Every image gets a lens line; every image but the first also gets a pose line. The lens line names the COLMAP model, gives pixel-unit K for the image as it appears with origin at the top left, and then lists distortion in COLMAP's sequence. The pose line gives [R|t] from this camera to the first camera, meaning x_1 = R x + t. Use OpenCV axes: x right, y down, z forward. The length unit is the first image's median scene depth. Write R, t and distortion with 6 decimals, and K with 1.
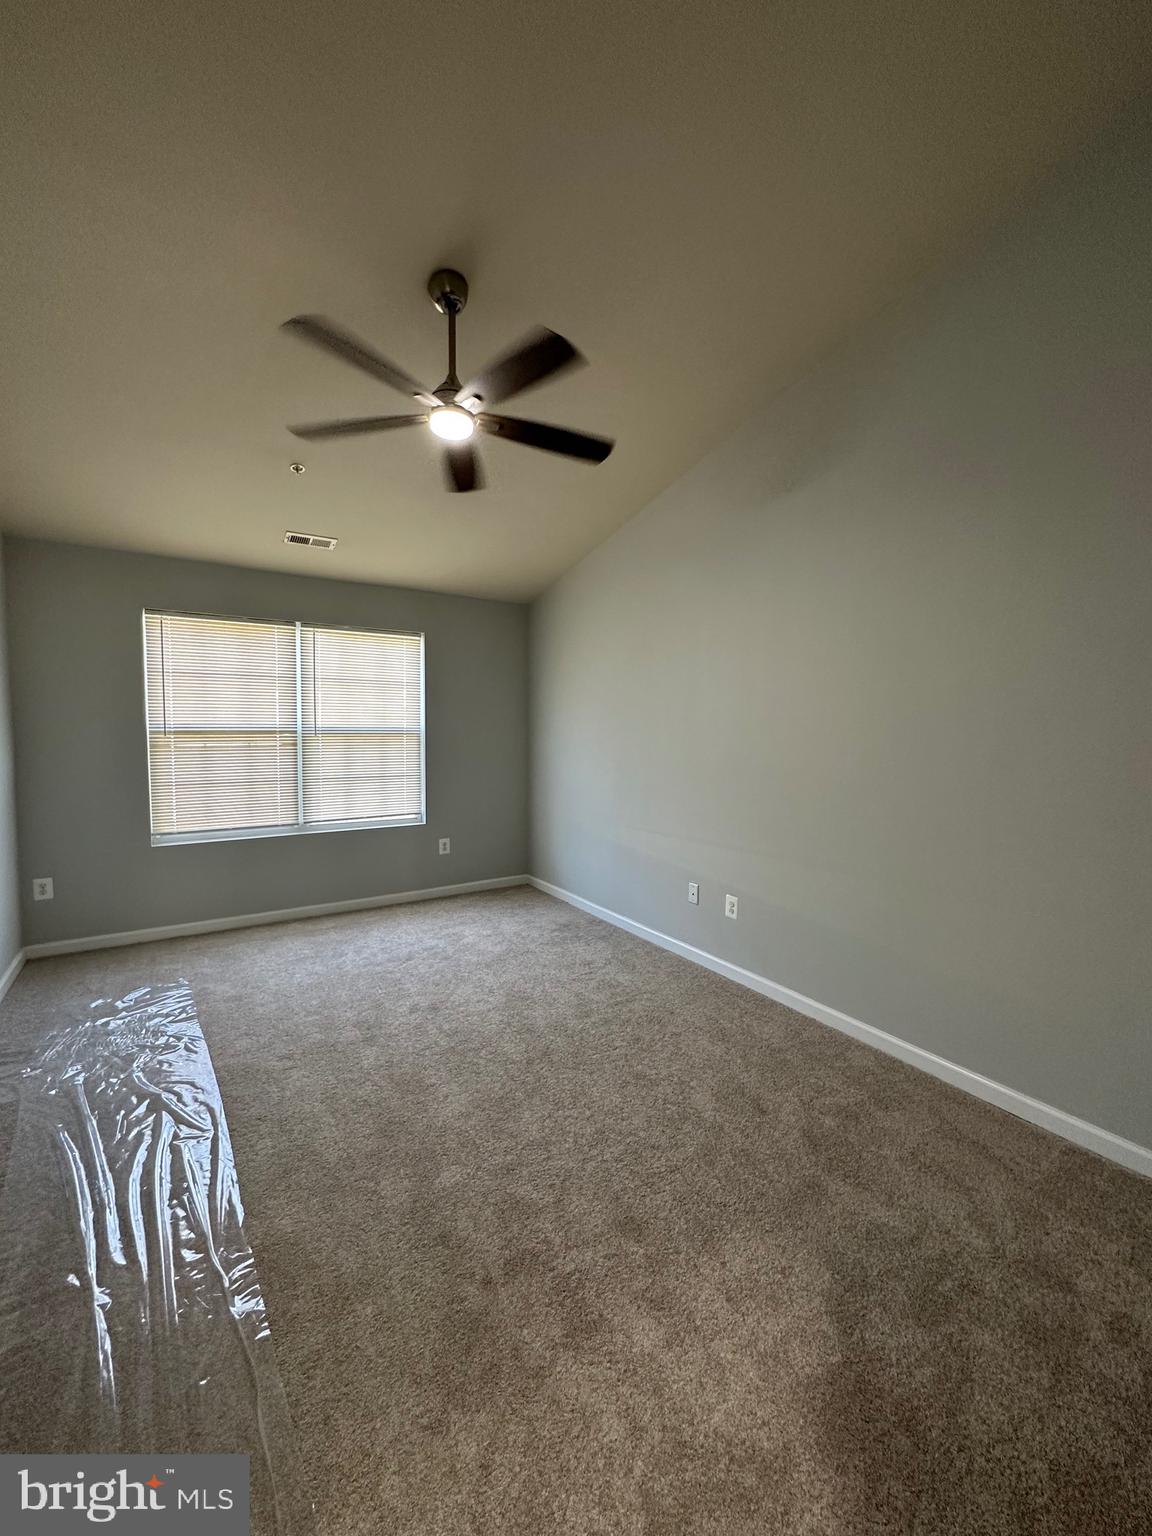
lens RADIAL K [[612.9, 0, 571.8], [0, 612.9, 772.0], [0, 0, 1]] dist [-0.002673, -0.000143]
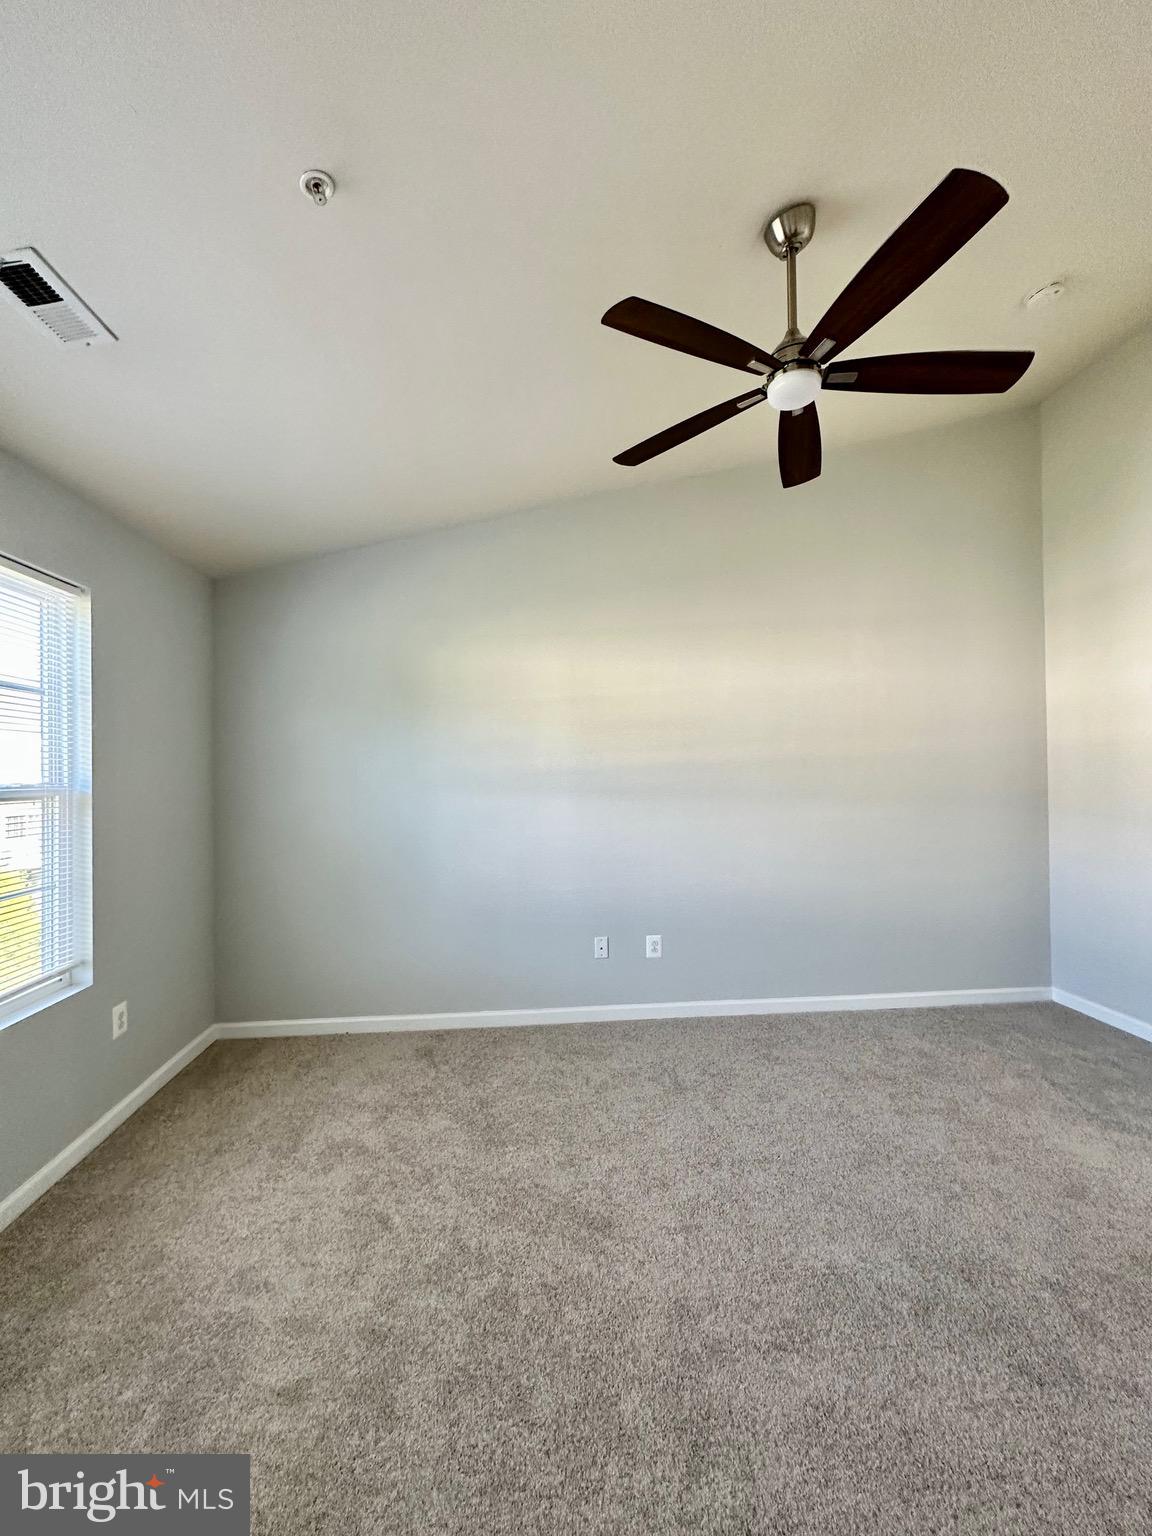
lens RADIAL K [[612.9, 0, 573.9], [0, 612.9, 766.5], [0, 0, 1]] dist [-0.002673, -0.000143]
pose [[0.453915, 0.001127, 0.891045, -0.554698], [0.083542, 0.995540, -0.043817, -0.033764], [-0.887120, 0.094329, 0.451796, 0.497394]]
